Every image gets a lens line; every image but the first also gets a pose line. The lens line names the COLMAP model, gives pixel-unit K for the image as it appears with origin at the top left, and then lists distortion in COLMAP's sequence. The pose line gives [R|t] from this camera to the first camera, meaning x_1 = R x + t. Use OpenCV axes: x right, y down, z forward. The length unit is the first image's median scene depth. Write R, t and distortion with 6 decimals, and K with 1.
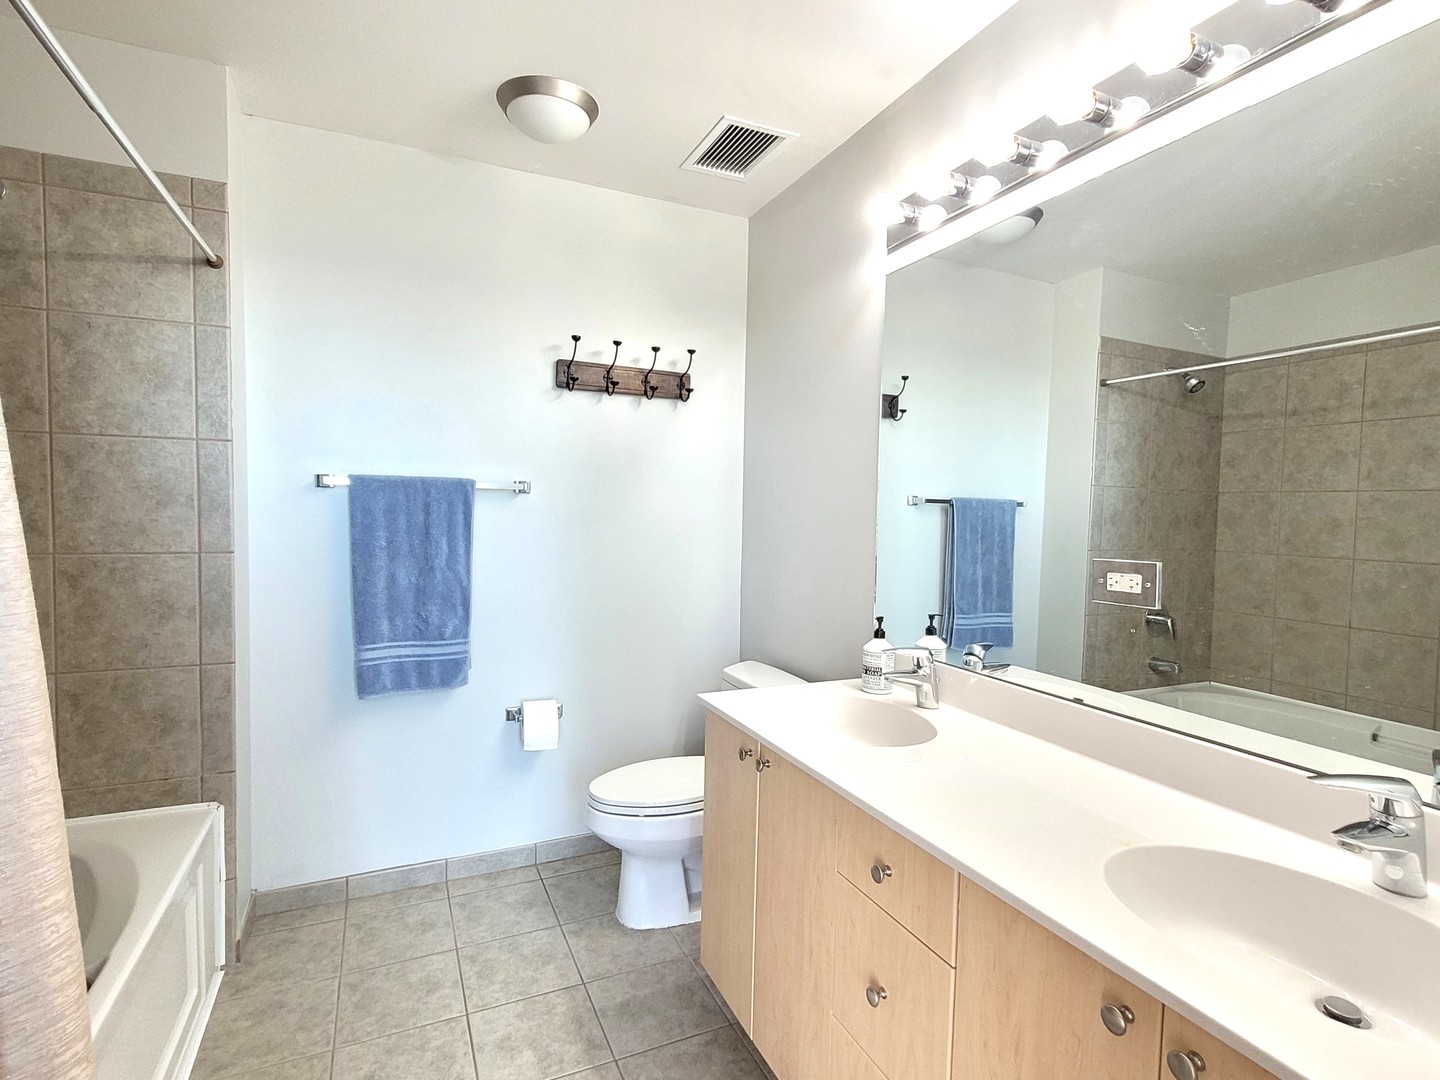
lens RADIAL K [[701.0, 0, 720.2], [0, 701.0, 545.8], [0, 0, 1]] dist [0.018515, -0.007975]
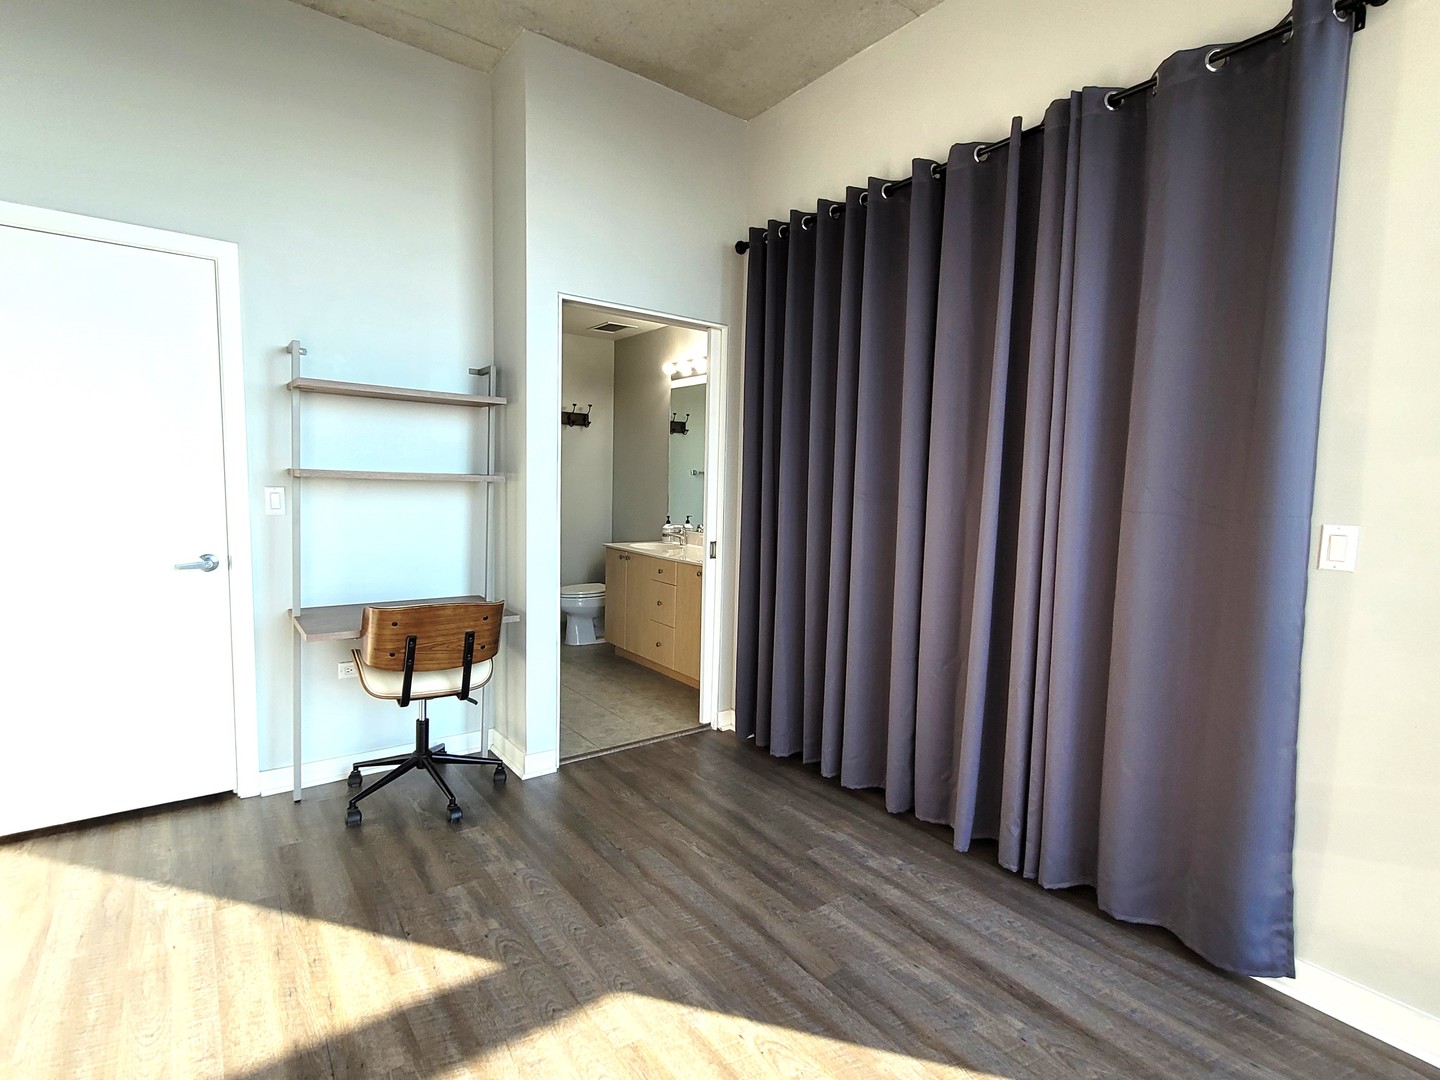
lens RADIAL K [[701.0, 0, 720.2], [0, 701.0, 545.8], [0, 0, 1]] dist [0.018515, -0.007975]
pose [[0.974080, -0.015574, 0.225668, -0.155565], [0.004199, 0.998700, 0.050795, 0.060994], [-0.226166, -0.048531, 0.972879, -1.350405]]
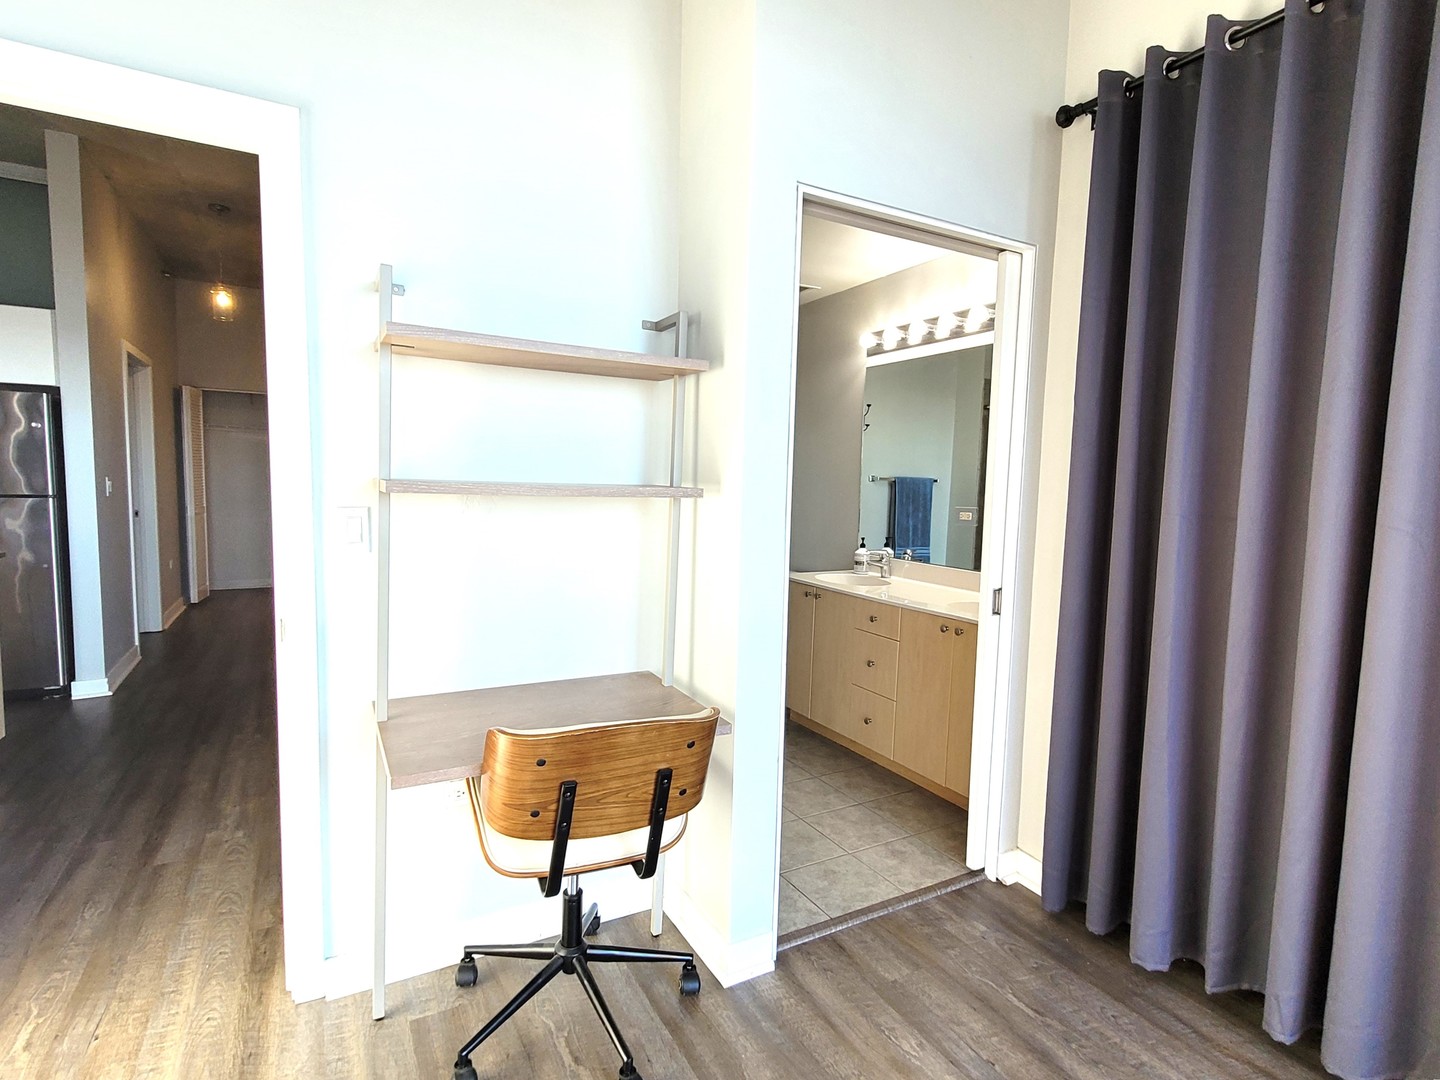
lens RADIAL K [[715.1, 0, 719.1], [0, 715.1, 545.4], [0, 0, 1]] dist [0.013508, -0.000843]
pose [[0.996053, -0.003460, 0.088698, -0.296665], [-0.000286, 0.999110, 0.042187, 0.027848], [-0.088765, -0.042046, 0.995165, -0.824176]]
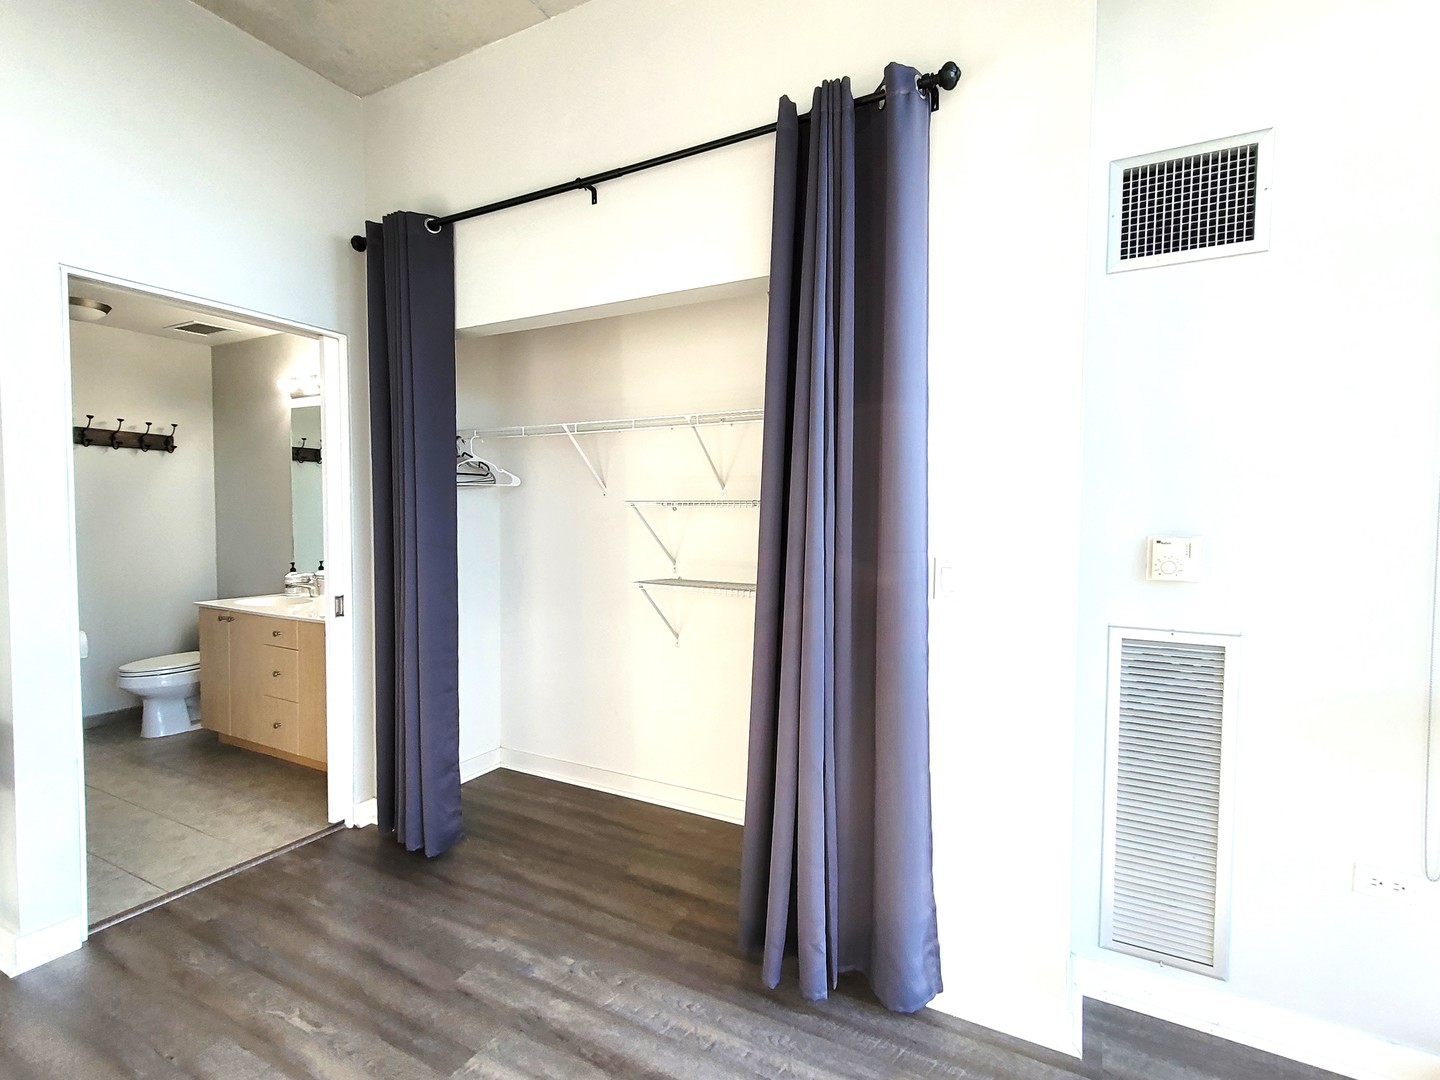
lens RADIAL K [[689.2, 0, 702.9], [0, 689.2, 548.4], [0, 0, 1]] dist [0.016663, 0.000041]
pose [[0.797955, -0.040449, 0.601358, -0.048286], [0.034896, 0.999172, 0.020903, 0.042406], [-0.601706, 0.004305, 0.798706, -1.234865]]
